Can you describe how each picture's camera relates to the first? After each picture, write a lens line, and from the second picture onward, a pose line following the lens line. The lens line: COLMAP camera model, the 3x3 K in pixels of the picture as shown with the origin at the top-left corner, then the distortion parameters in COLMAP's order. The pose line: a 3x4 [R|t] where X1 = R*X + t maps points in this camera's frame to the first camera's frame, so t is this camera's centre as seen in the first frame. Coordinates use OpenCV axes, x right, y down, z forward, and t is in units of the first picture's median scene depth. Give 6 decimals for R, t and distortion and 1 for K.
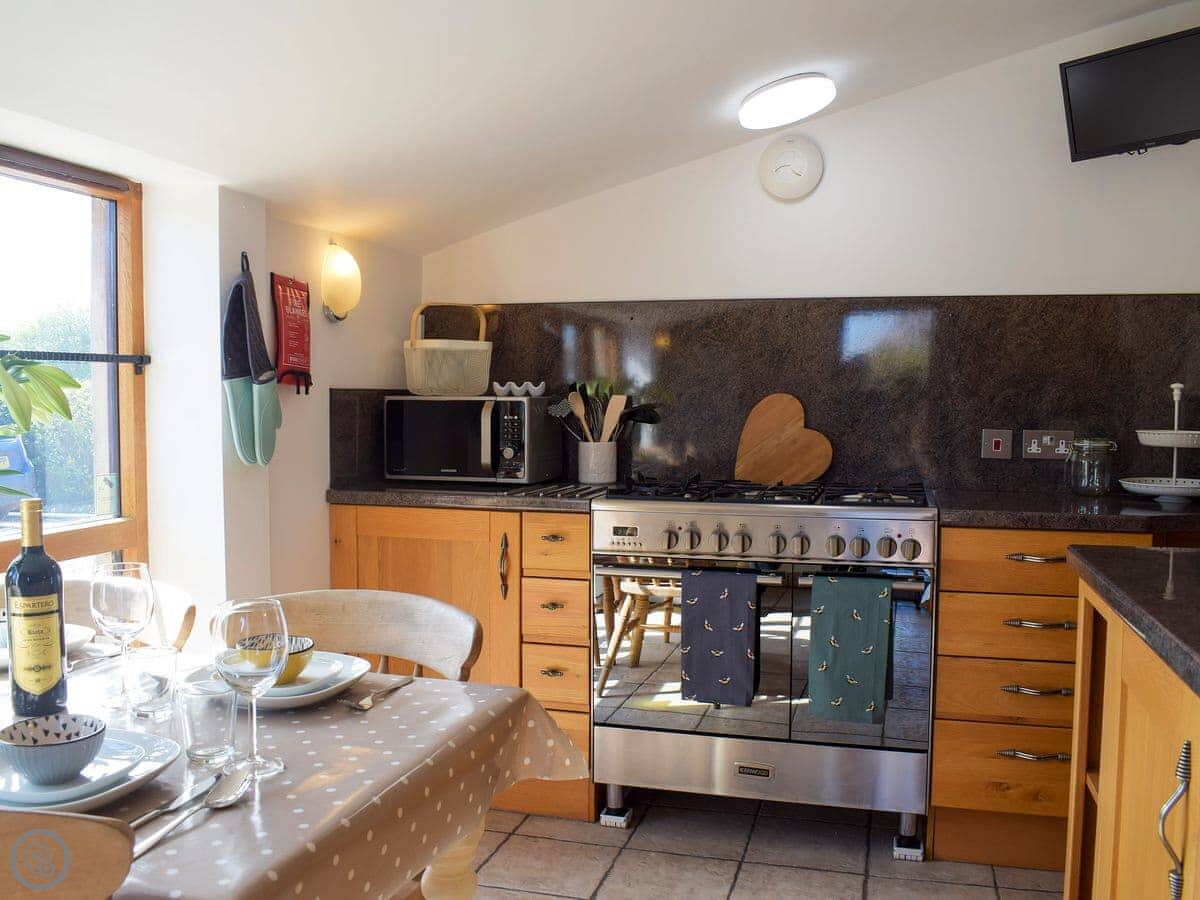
lens RADIAL K [[1065.7, 0, 600.0], [0, 1065.7, 450.0], [0, 0, 1]] dist [-0.075655, 0.002126]
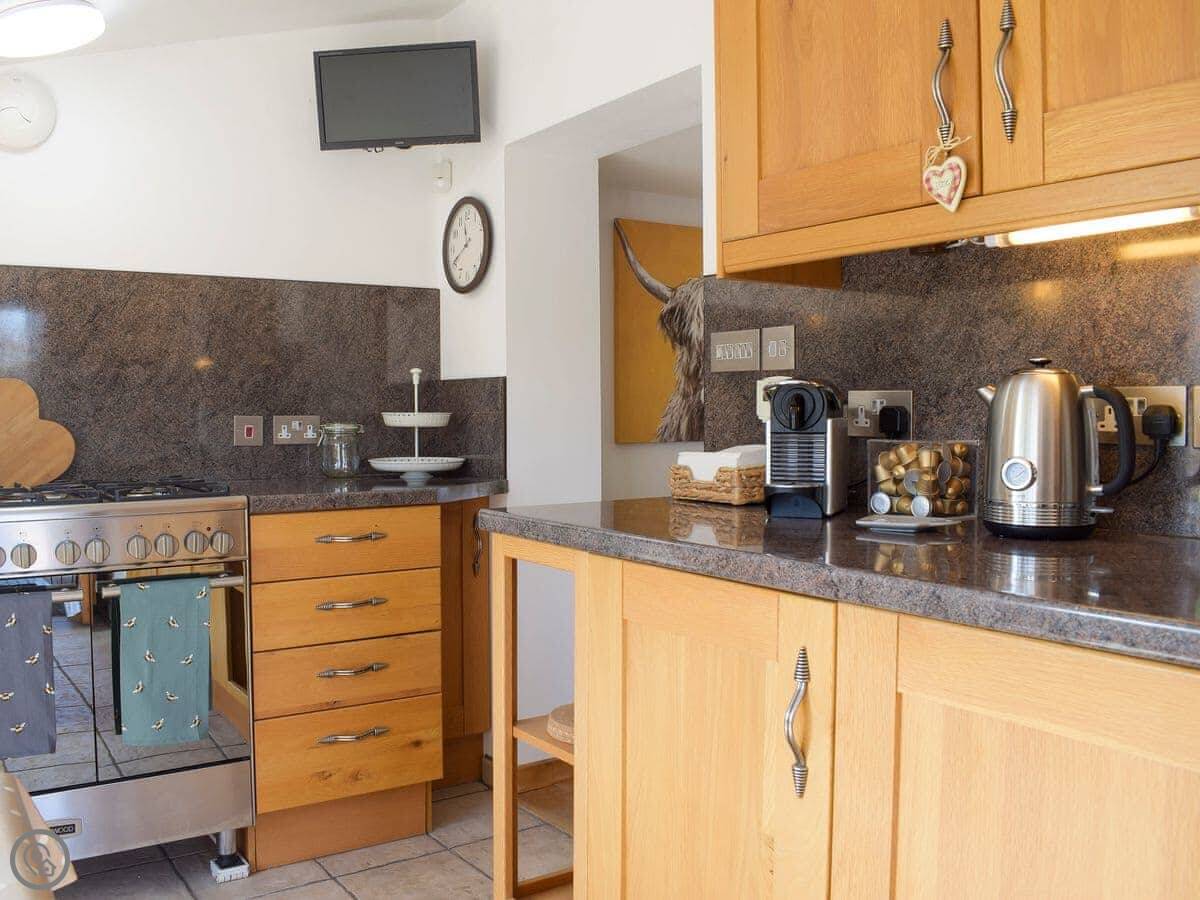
lens RADIAL K [[1058.5, 0, 598.5], [0, 1058.5, 441.6], [0, 0, 1]] dist [-0.086074, 0.005745]
pose [[0.660939, -0.034490, 0.749647, -0.156804], [0.044913, 0.998971, 0.006362, 0.014693], [-0.749094, 0.029464, 0.661808, 0.144320]]
